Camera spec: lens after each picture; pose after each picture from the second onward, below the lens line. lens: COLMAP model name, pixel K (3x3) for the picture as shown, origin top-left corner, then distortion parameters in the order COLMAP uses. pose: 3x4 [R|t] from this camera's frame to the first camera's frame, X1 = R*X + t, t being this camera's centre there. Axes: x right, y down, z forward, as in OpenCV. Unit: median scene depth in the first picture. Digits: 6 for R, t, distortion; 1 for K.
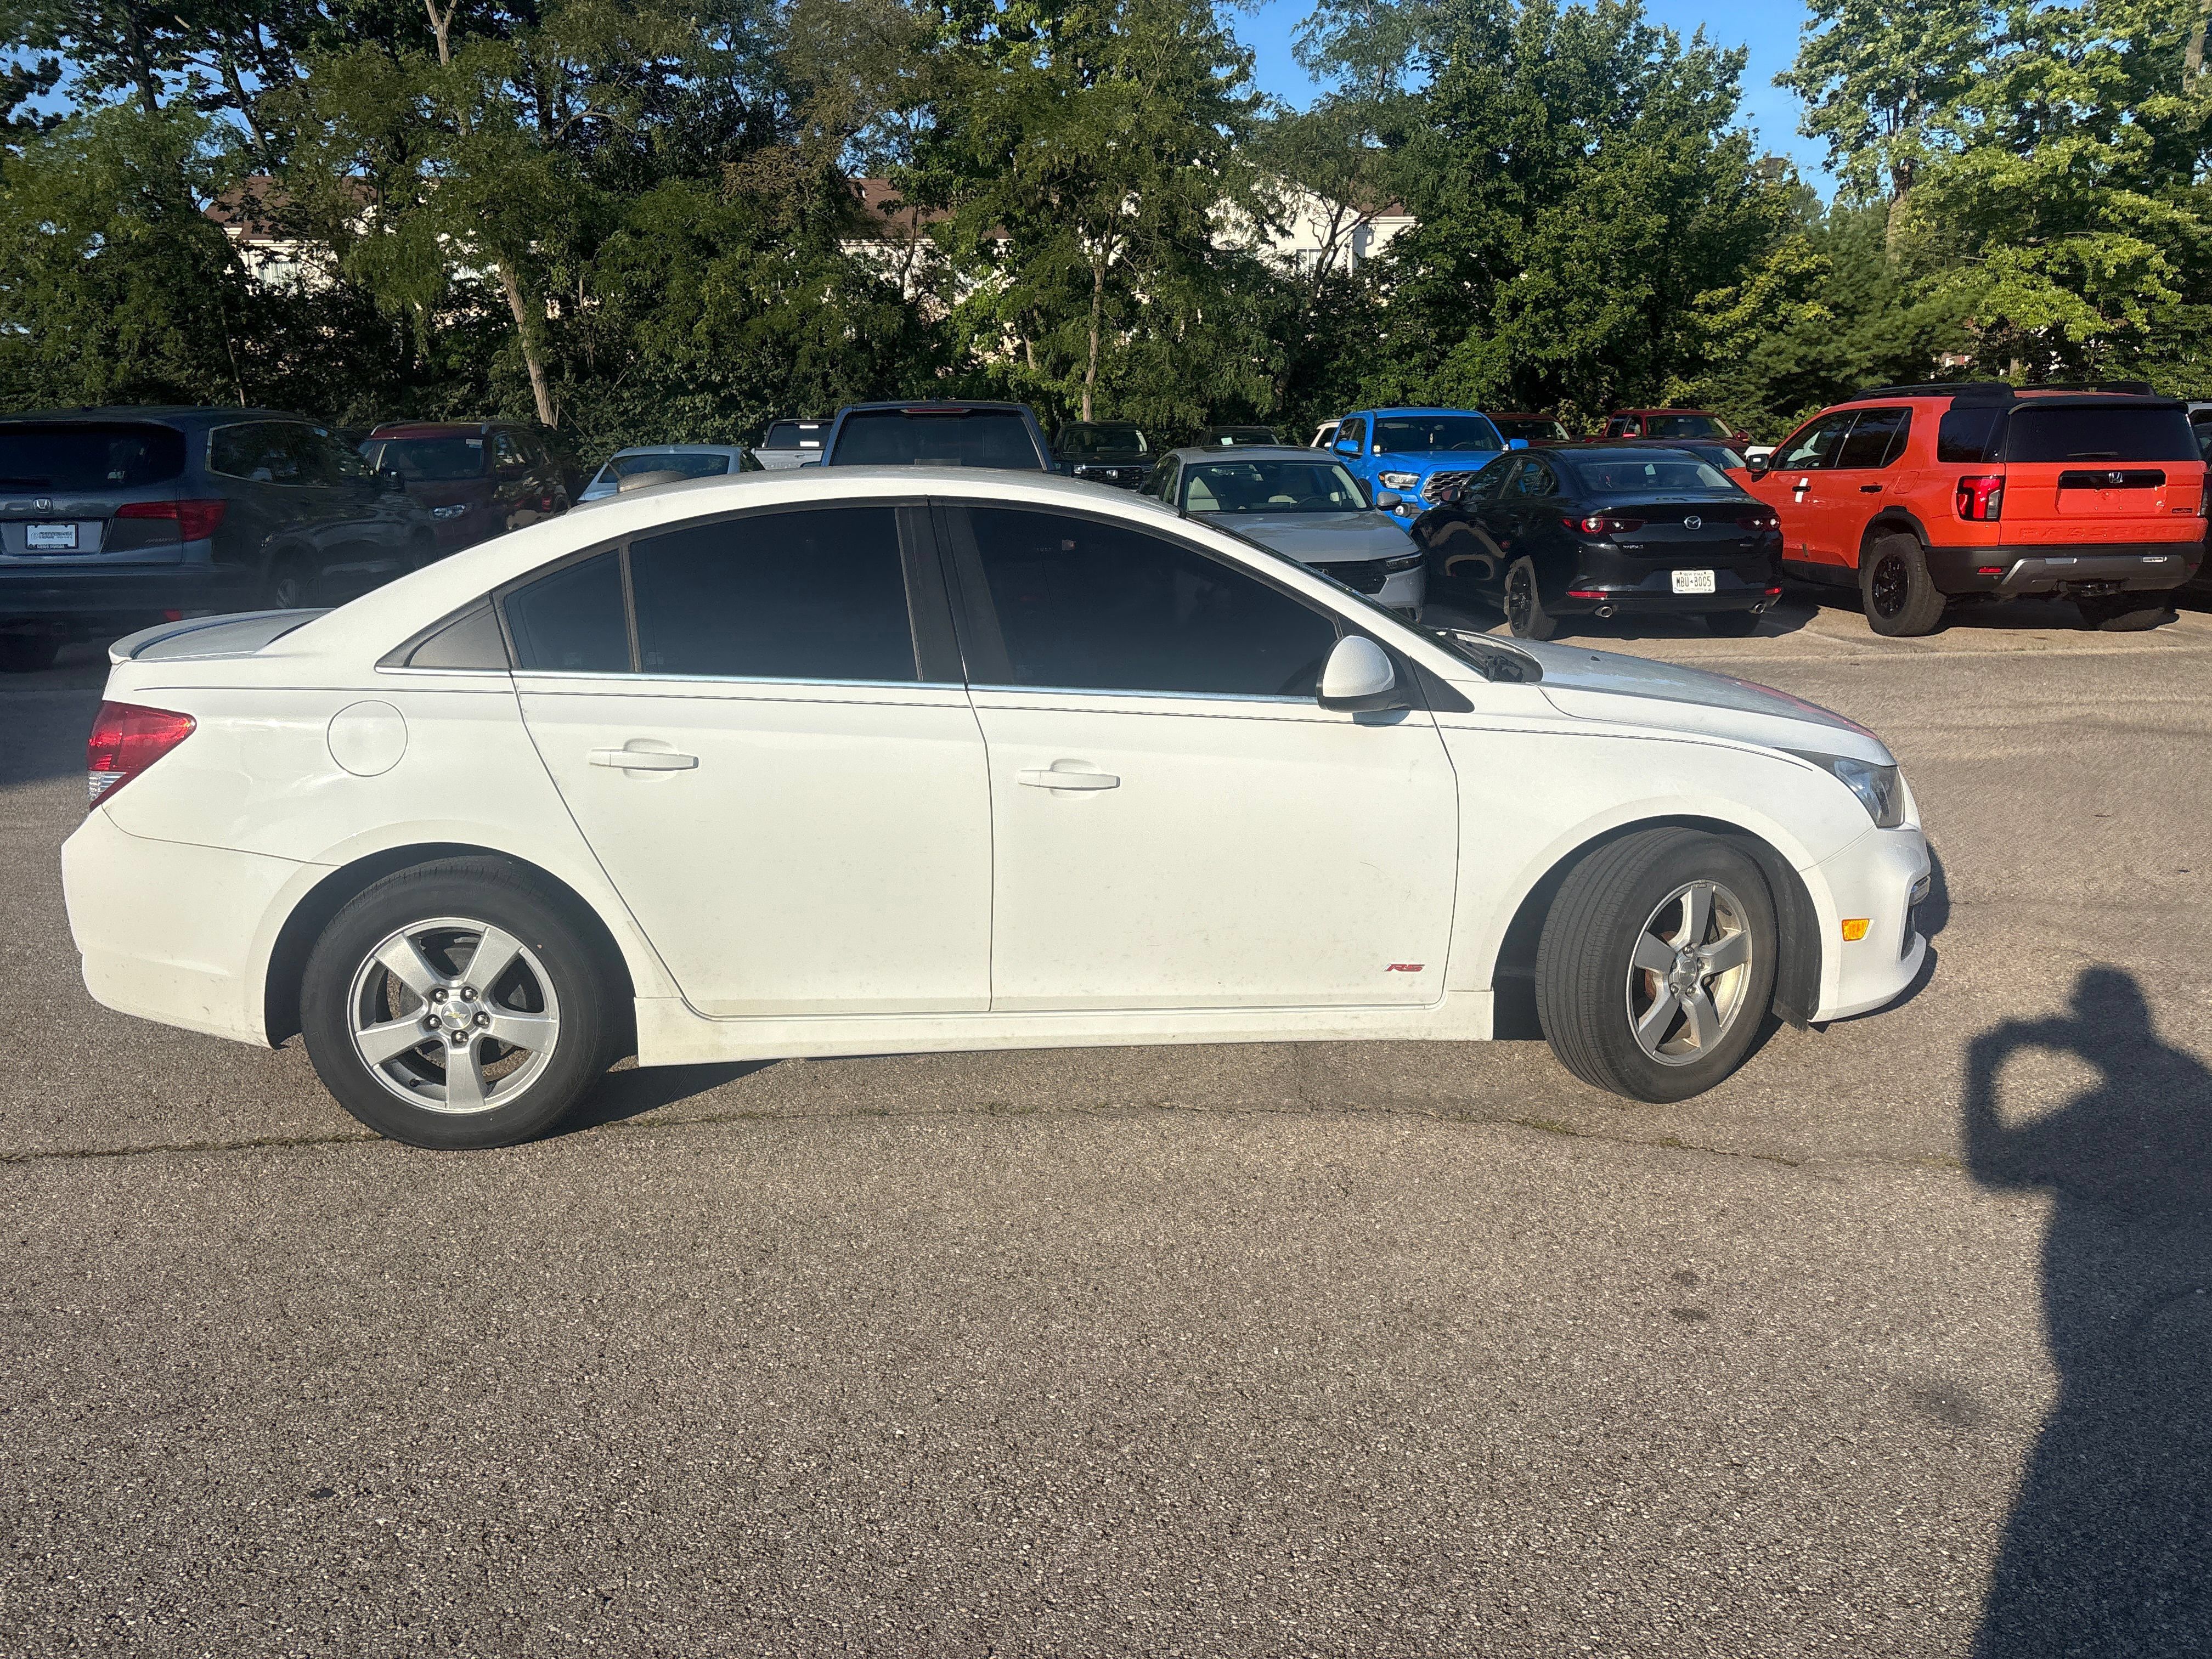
lens RADIAL K [[1665.0, 0, 1119.1], [0, 1665.0, 819.9], [0, 0, 1]] dist [0.044771, -0.040618]
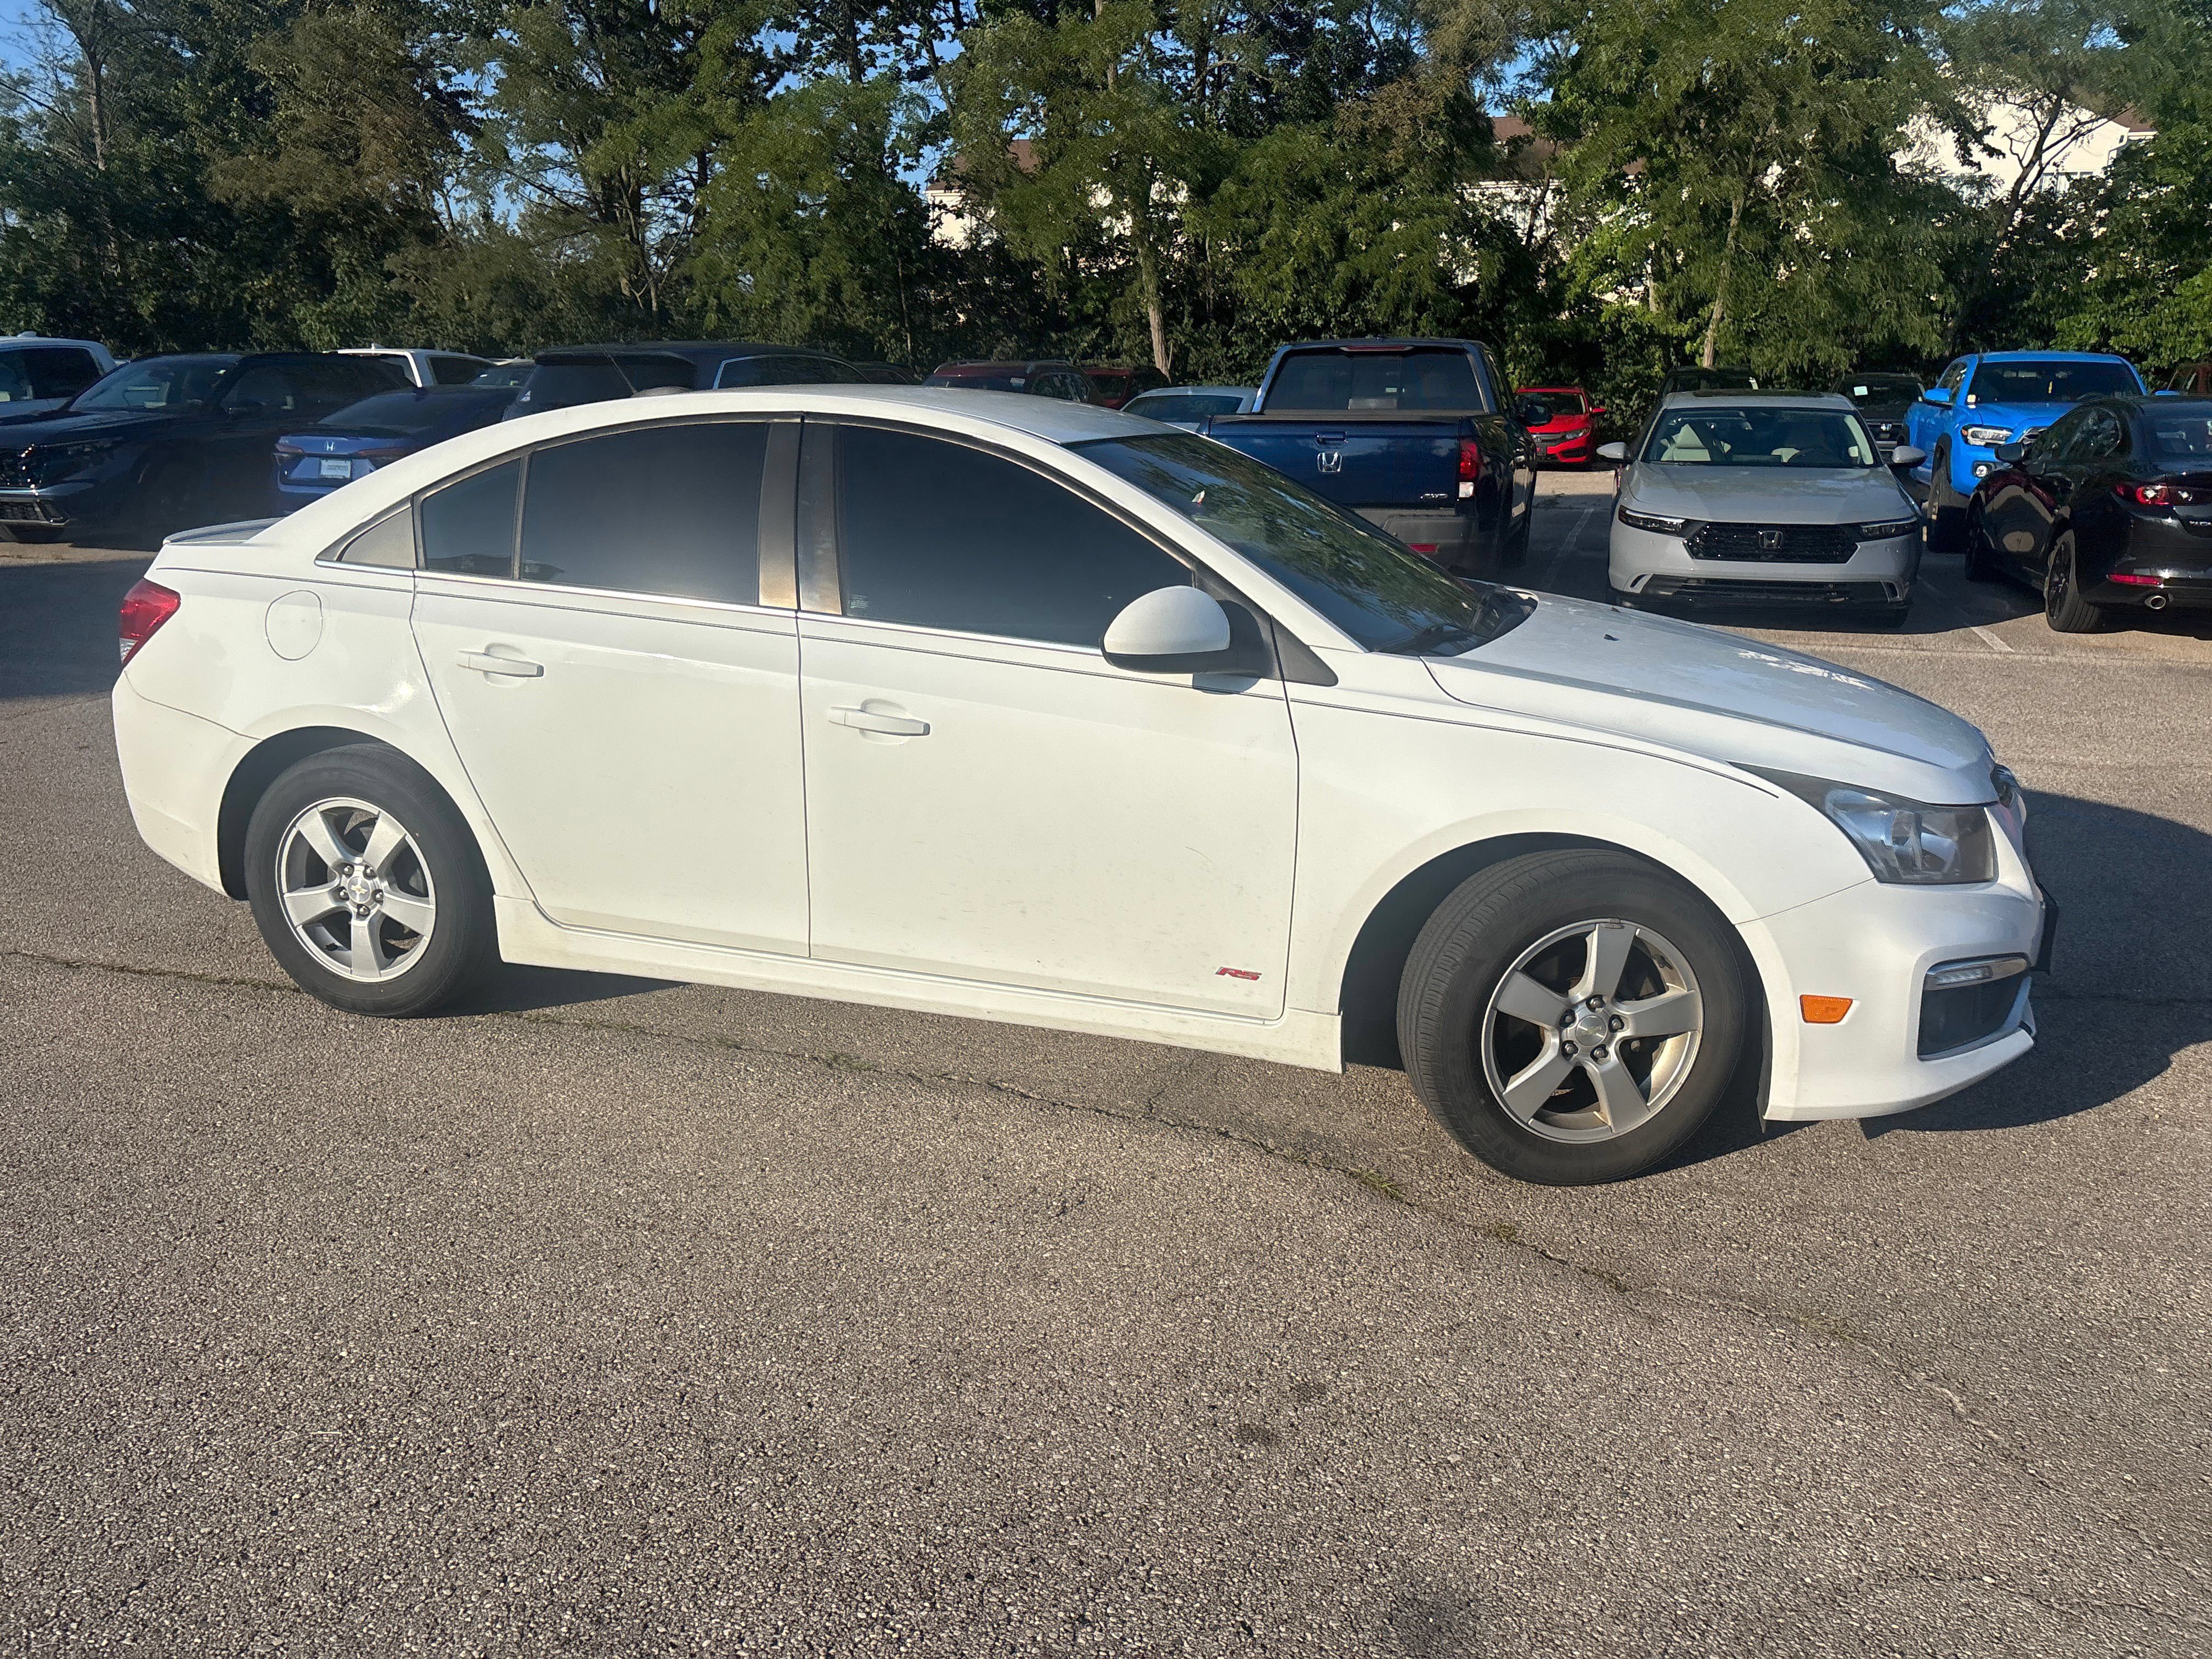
lens RADIAL K [[1665.0, 0, 1117.3], [0, 1665.0, 821.9], [0, 0, 1]] dist [0.044771, -0.040618]
pose [[0.924499, 0.110353, -0.364862, 0.407142], [-0.099313, 0.993851, 0.048950, -0.025559], [0.368021, -0.009018, 0.929774, 0.165622]]
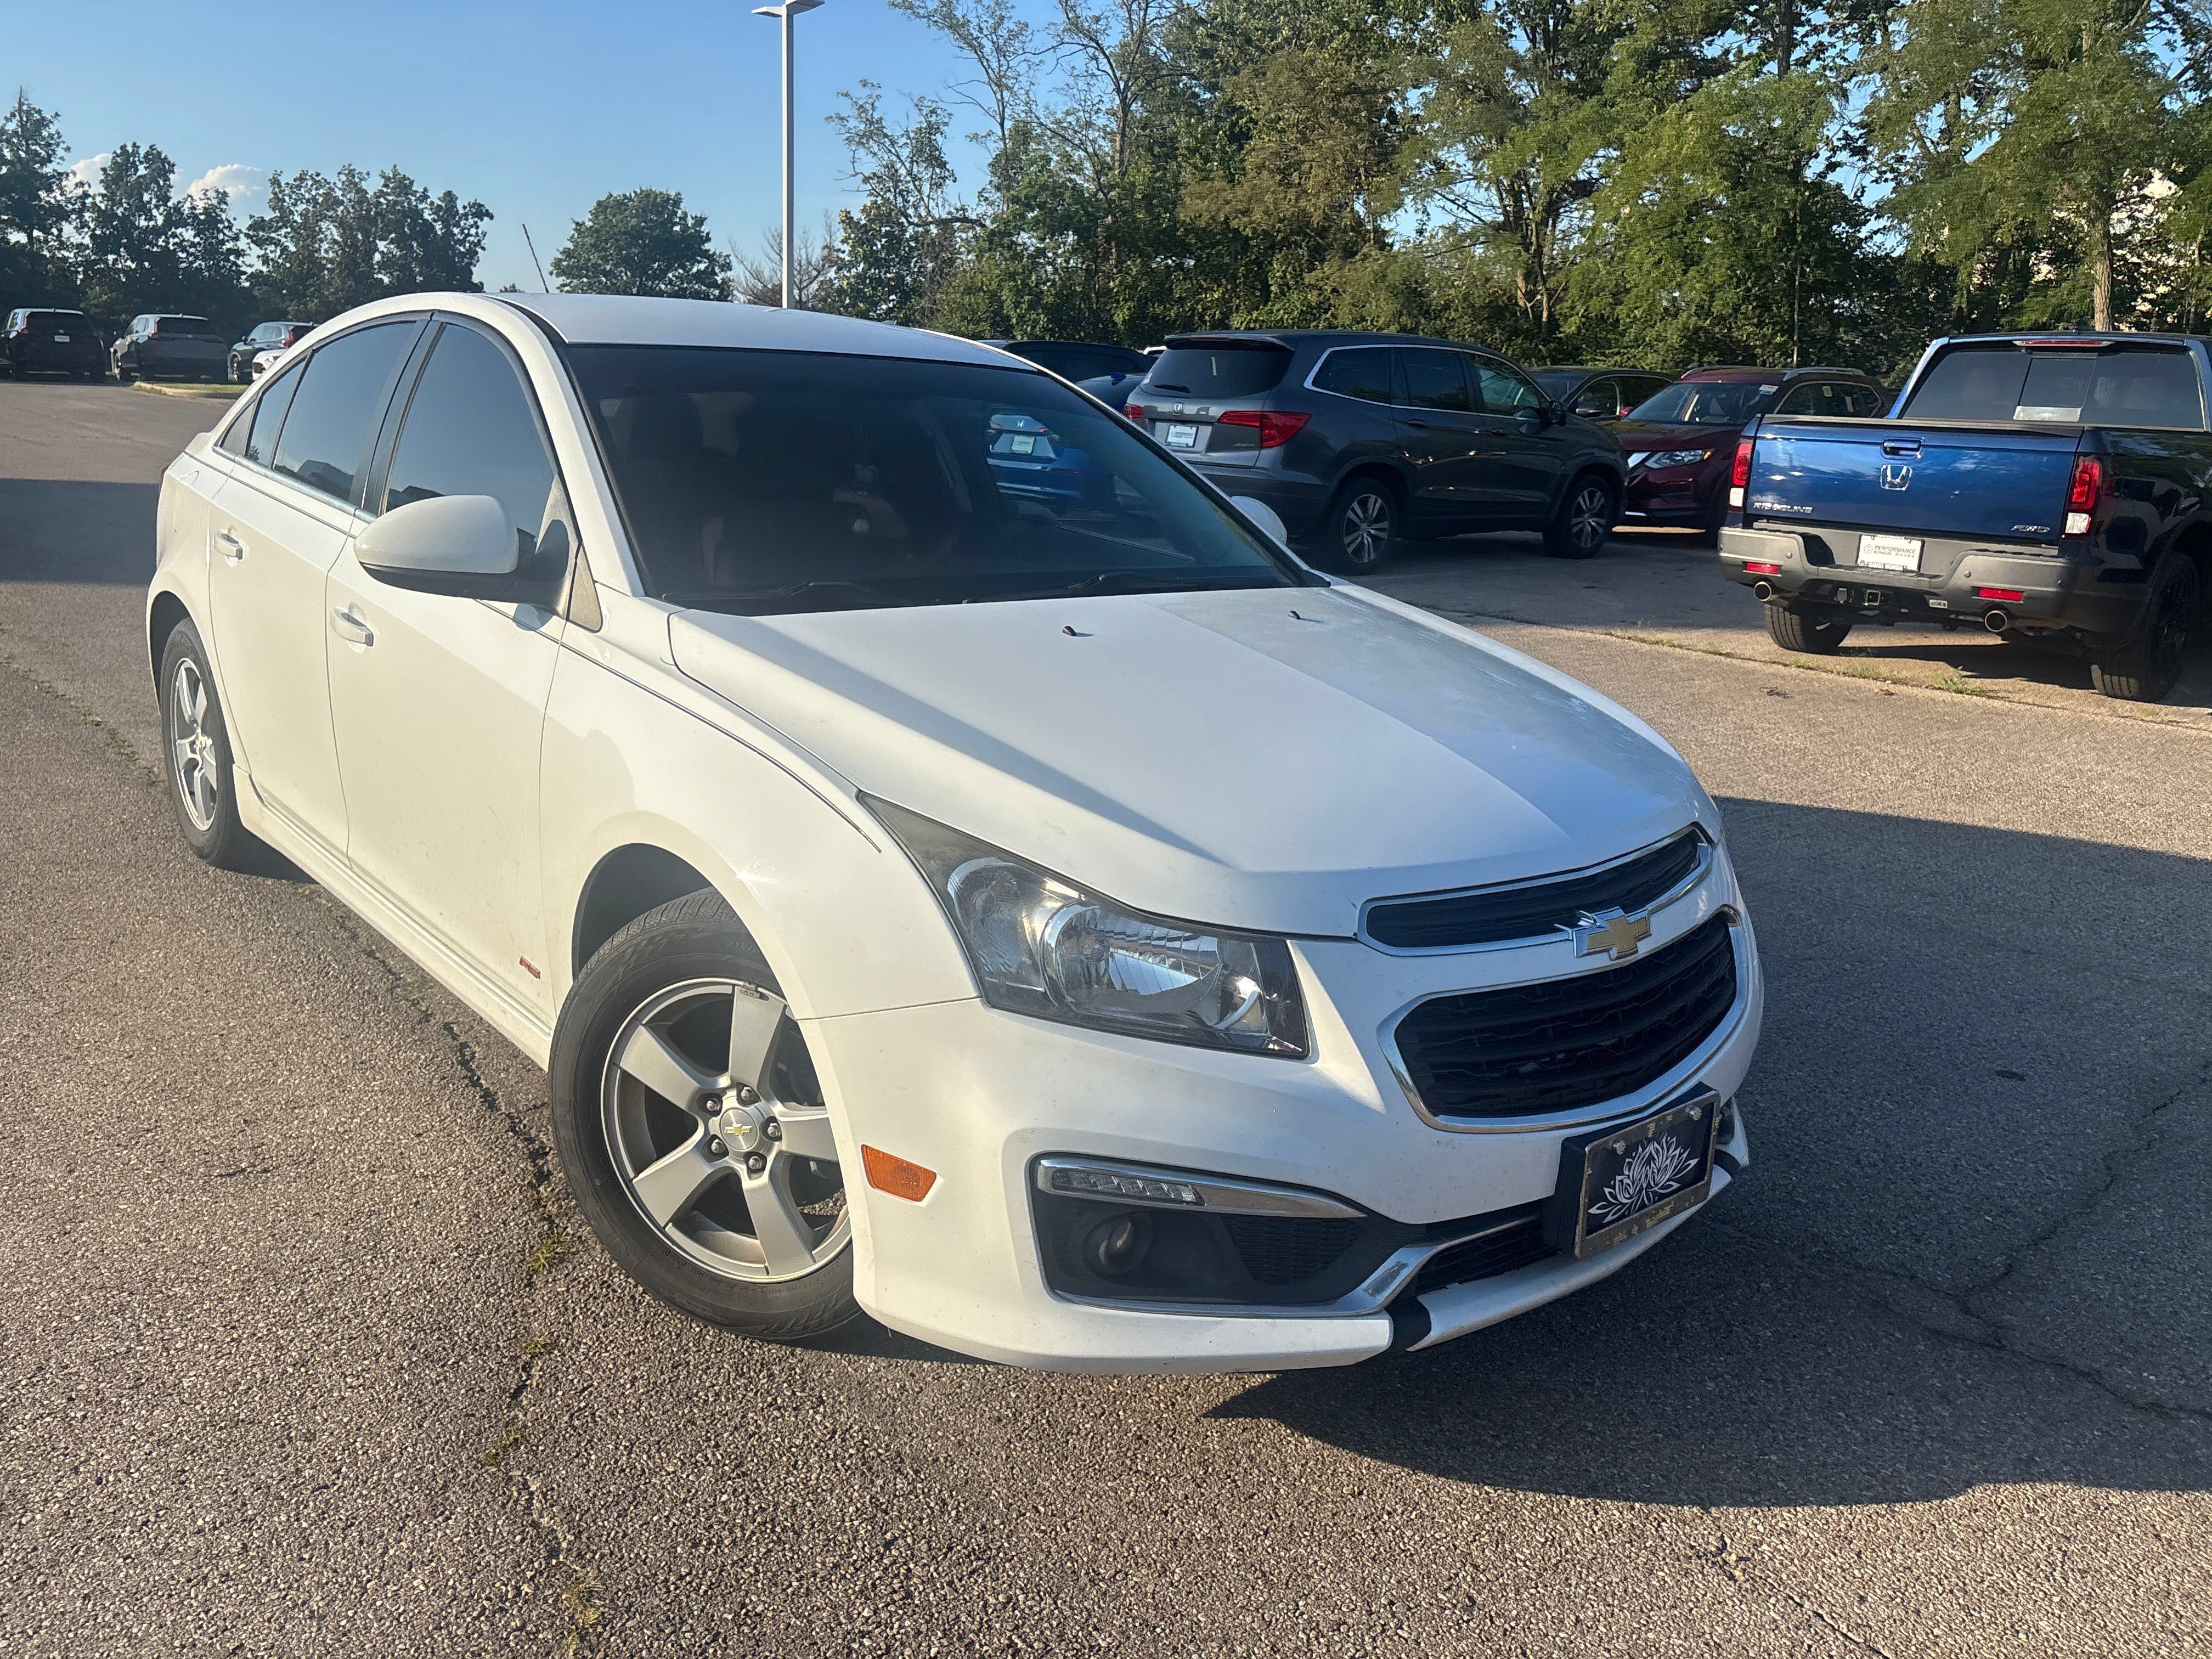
lens RADIAL K [[1665.0, 0, 1114.9], [0, 1665.0, 812.4], [0, 0, 1]] dist [0.044771, -0.040618]
pose [[0.583549, 0.235962, -0.777041, 0.848023], [-0.228171, 0.965951, 0.121974, -0.120922], [0.779364, 0.106121, 0.617519, 0.716251]]
